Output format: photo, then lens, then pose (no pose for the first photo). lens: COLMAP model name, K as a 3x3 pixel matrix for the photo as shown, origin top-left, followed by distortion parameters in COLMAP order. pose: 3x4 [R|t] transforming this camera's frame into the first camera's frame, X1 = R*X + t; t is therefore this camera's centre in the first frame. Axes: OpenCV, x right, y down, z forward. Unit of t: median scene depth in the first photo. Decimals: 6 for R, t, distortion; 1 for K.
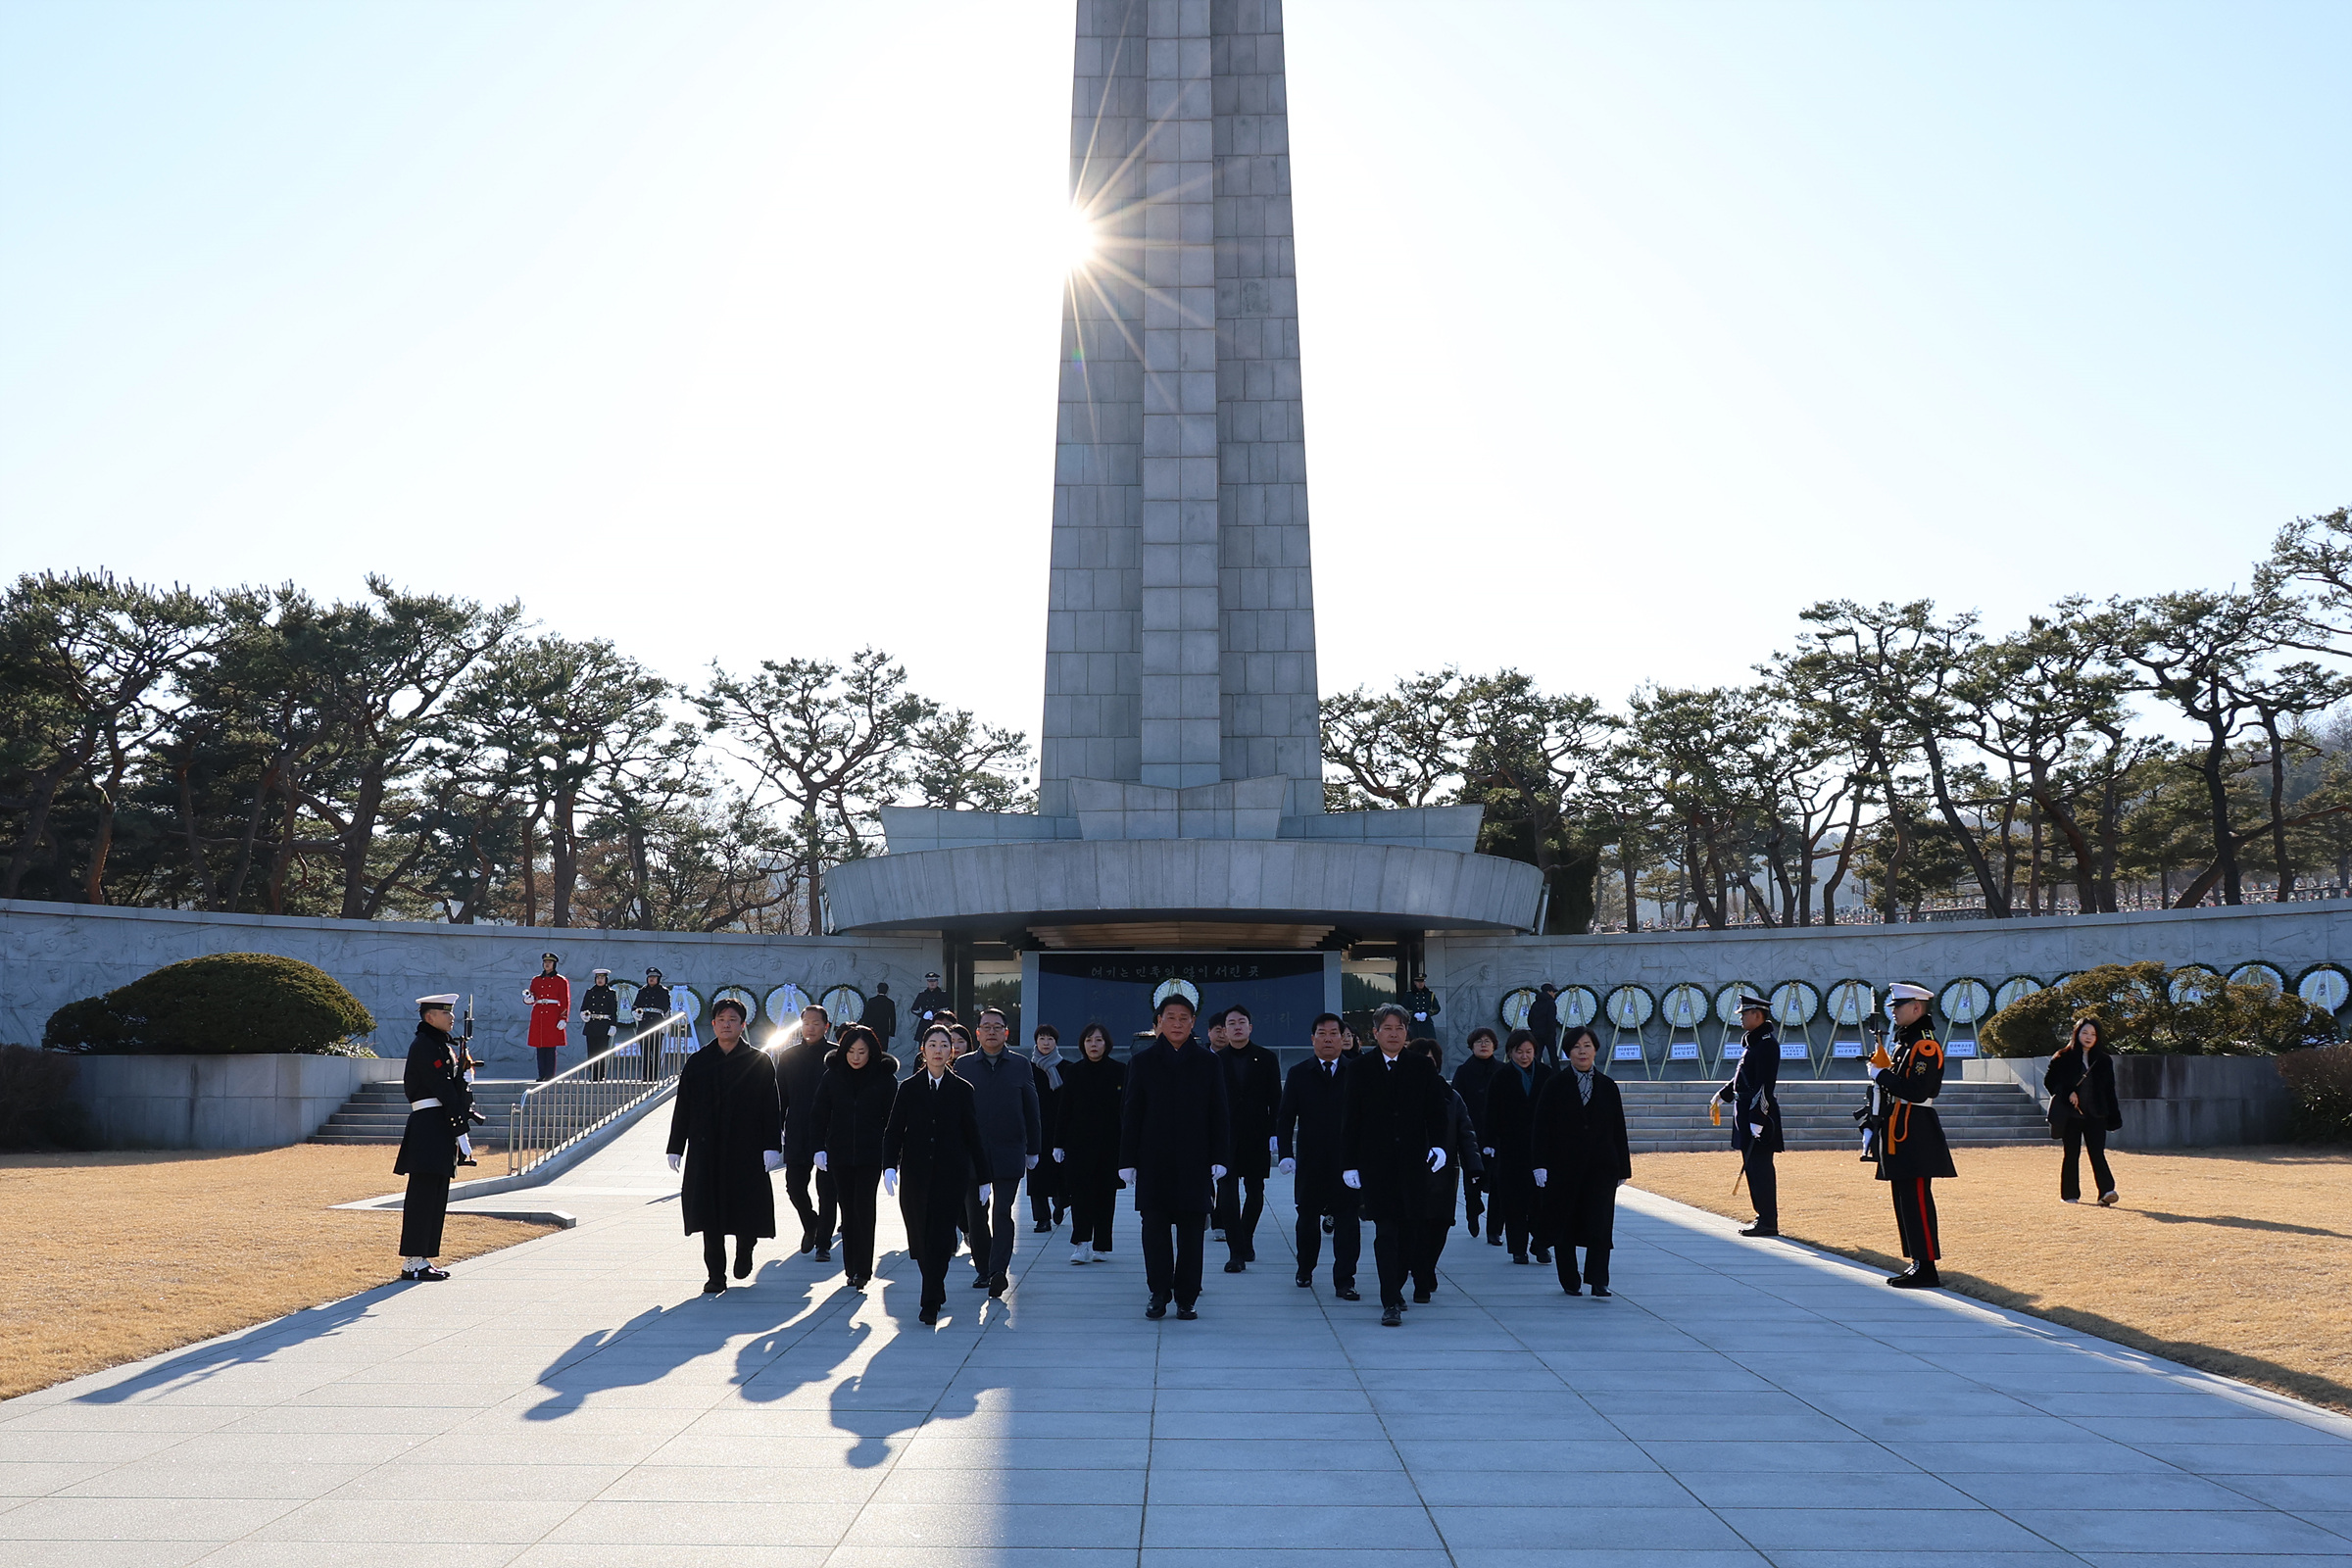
lens RADIAL K [[2164.1, 0, 1165.5], [0, 2164.1, 931.2], [0, 0, 1]] dist [-0.000862, 0.004304]
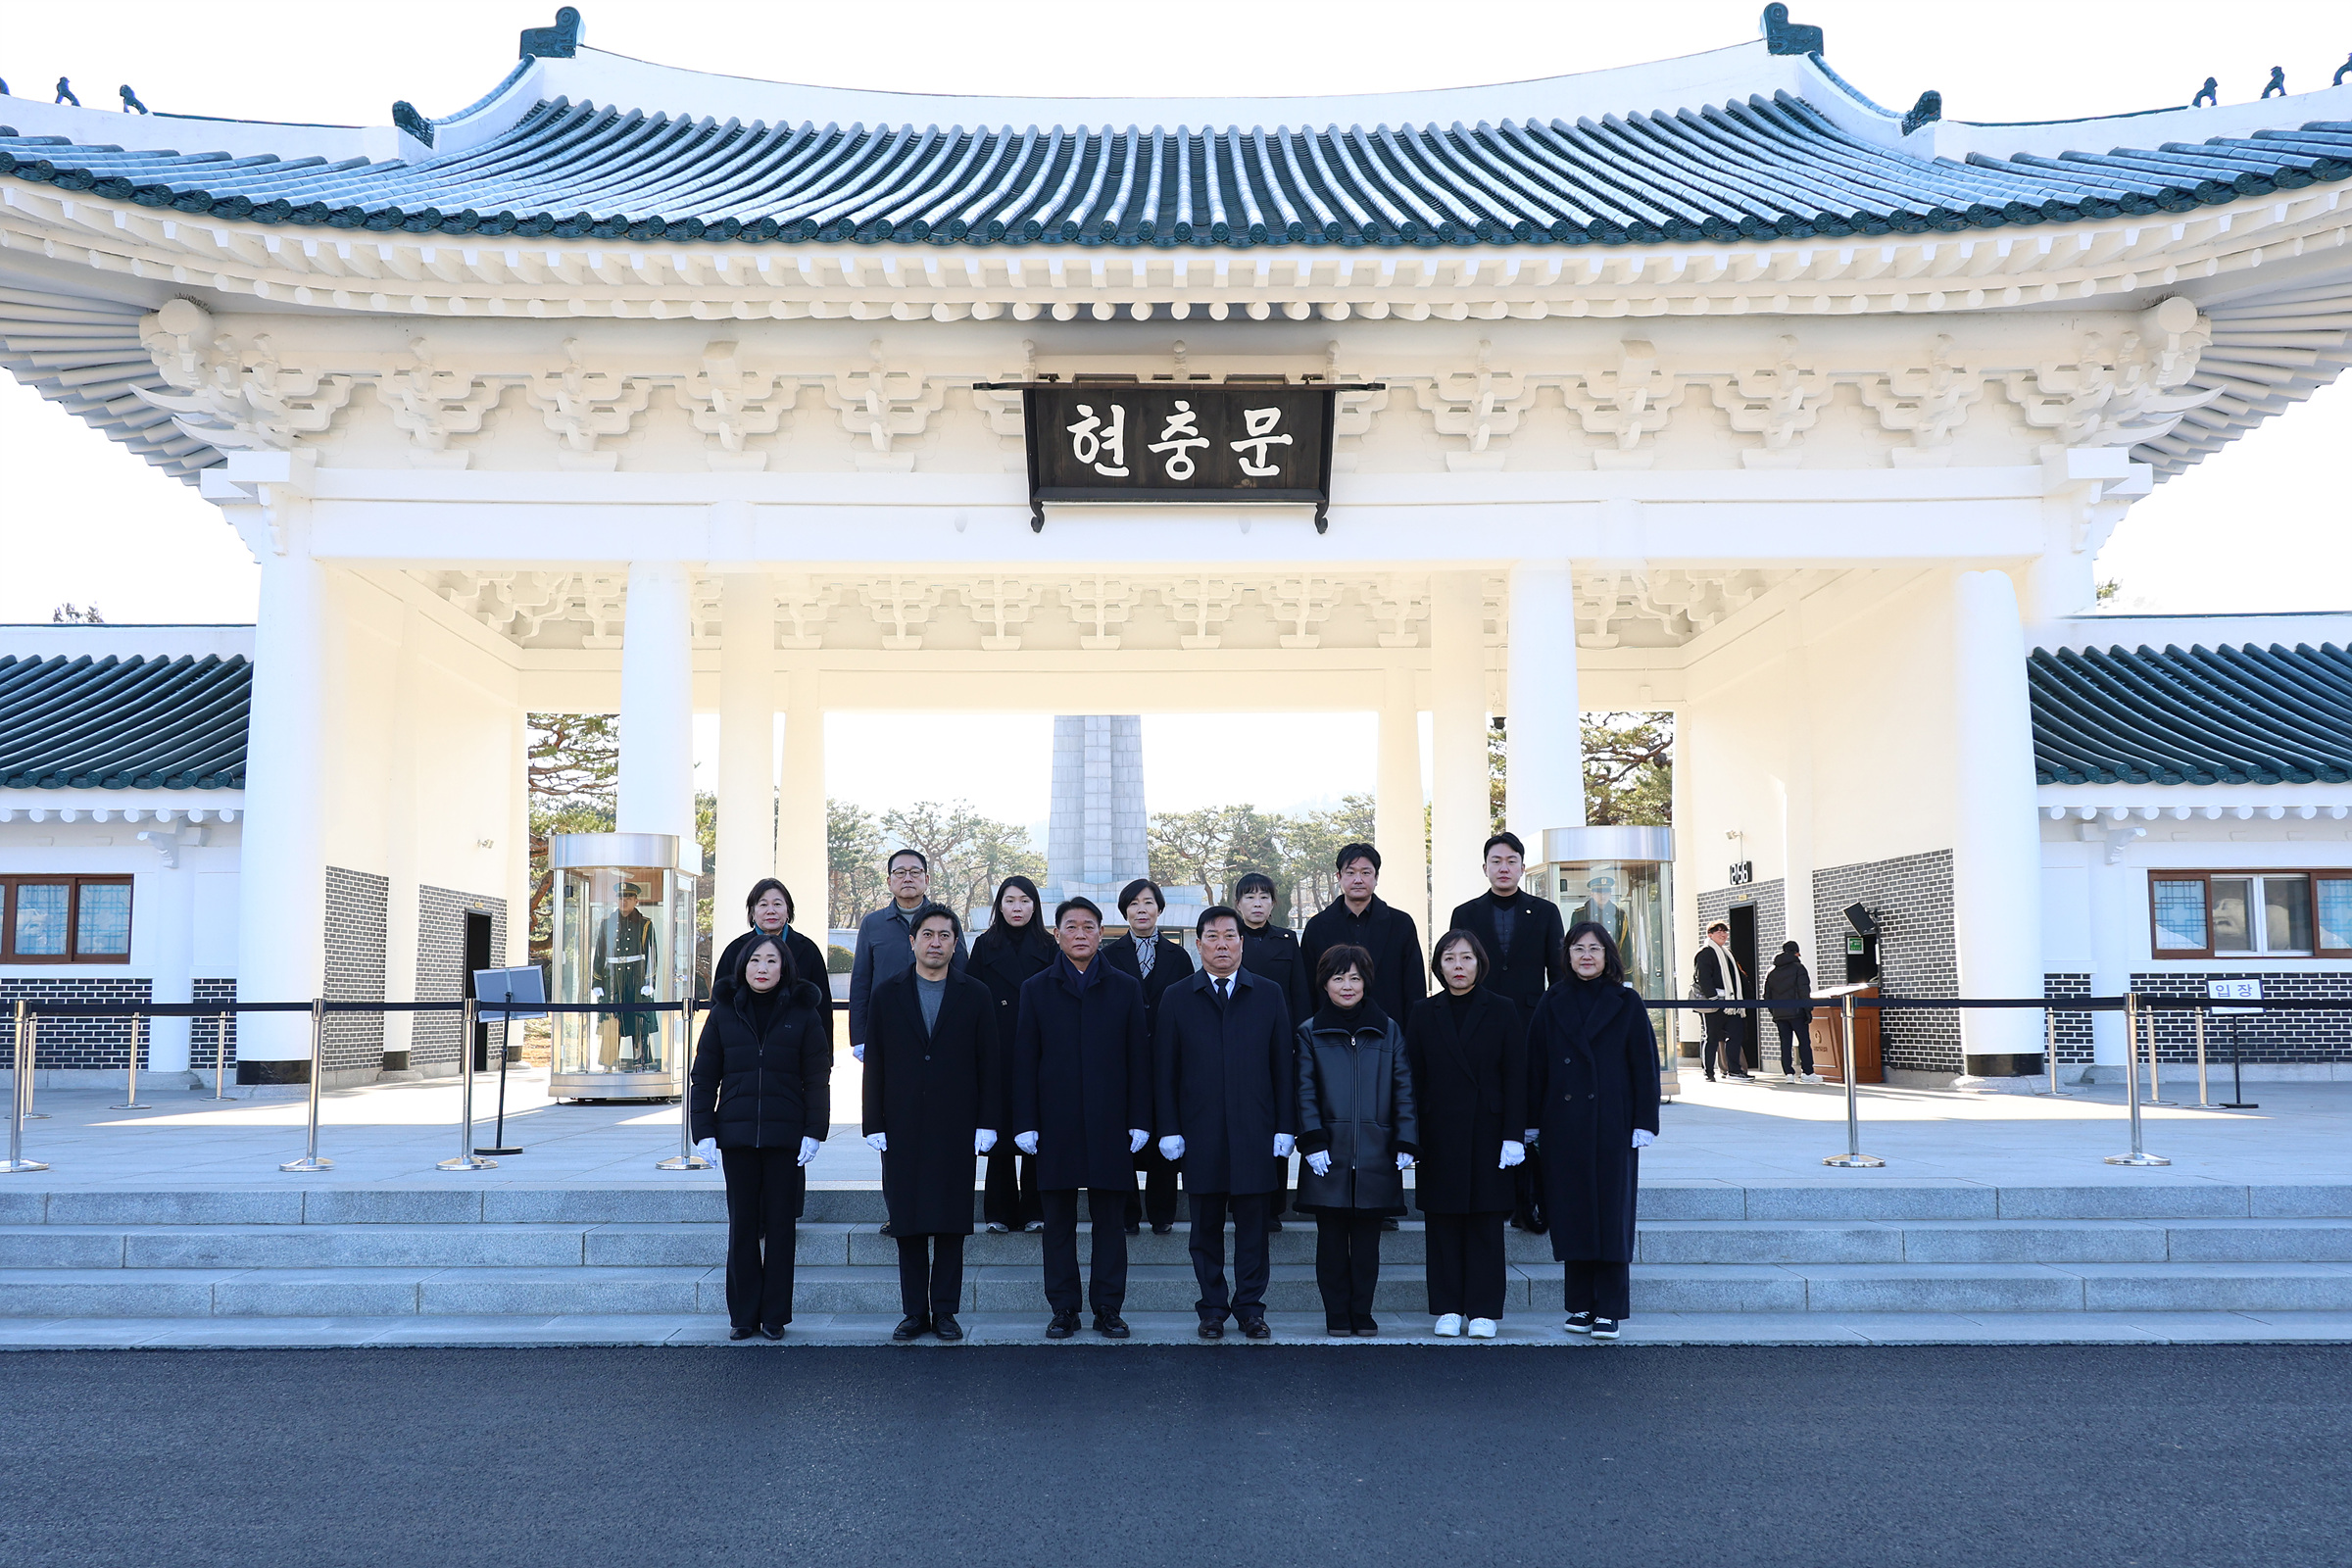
lens RADIAL K [[1686.4, 0, 1155.4], [0, 1686.4, 846.7], [0, 0, 1]] dist [0.011183, -0.002027]
pose [[0.999009, -0.000351, 0.044506, -0.015854], [0.001166, 0.999832, -0.018276, -0.066641], [-0.044492, 0.018310, 0.998842, -1.178567]]
